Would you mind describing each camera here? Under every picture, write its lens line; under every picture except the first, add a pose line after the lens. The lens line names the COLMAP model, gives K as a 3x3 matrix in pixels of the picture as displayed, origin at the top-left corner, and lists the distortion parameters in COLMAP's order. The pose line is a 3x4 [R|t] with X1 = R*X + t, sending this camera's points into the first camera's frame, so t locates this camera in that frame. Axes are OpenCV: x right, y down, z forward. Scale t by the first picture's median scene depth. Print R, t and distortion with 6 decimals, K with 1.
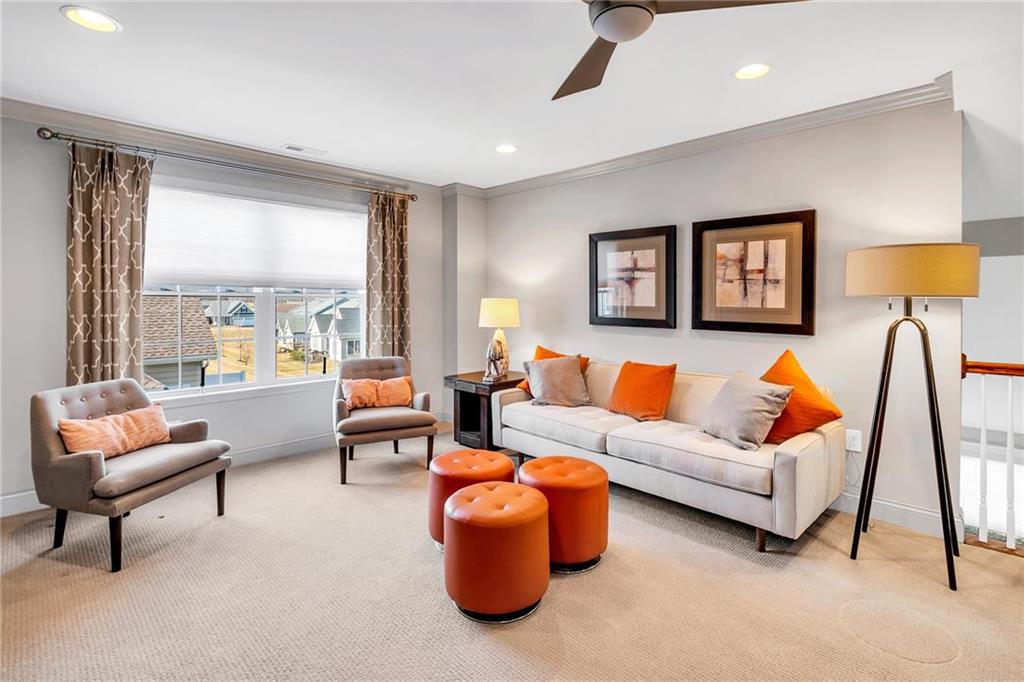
lens RADIAL K [[489.0, 0, 512.4], [0, 489.0, 312.2], [0, 0, 1]] dist [-0.001223, -0.000582]
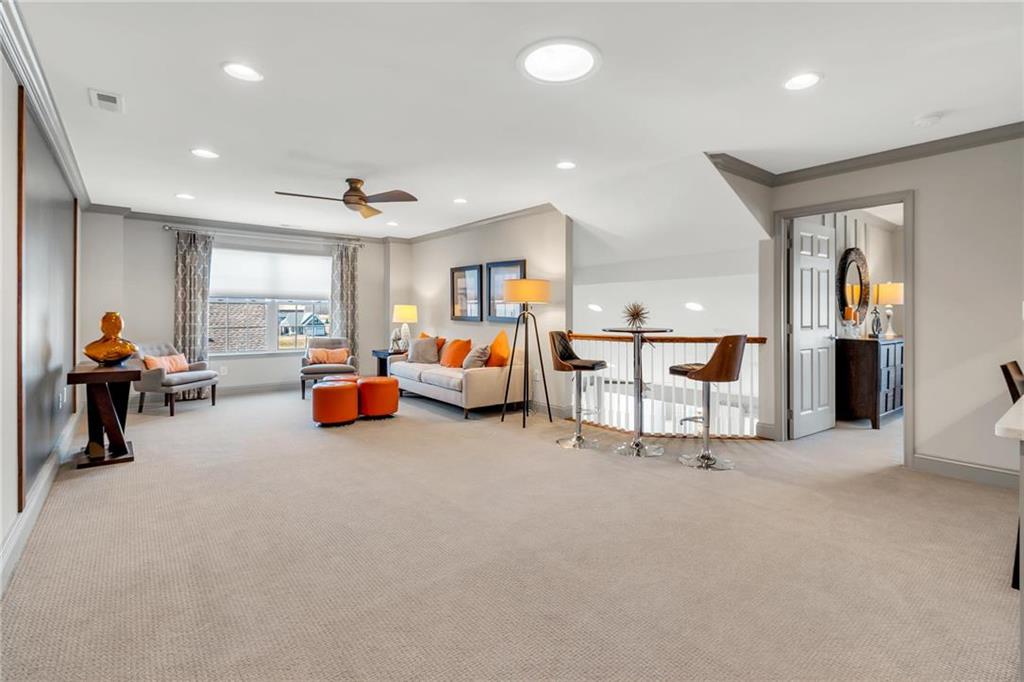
lens RADIAL K [[471.4, 0, 511.0], [0, 471.4, 320.5], [0, 0, 1]] dist [0.006931, 0.000193]
pose [[0.993950, 0.004721, -0.109728, 0.628079], [-0.005535, 0.999959, -0.007117, 0.041239], [0.109690, 0.007681, 0.993936, -0.722351]]
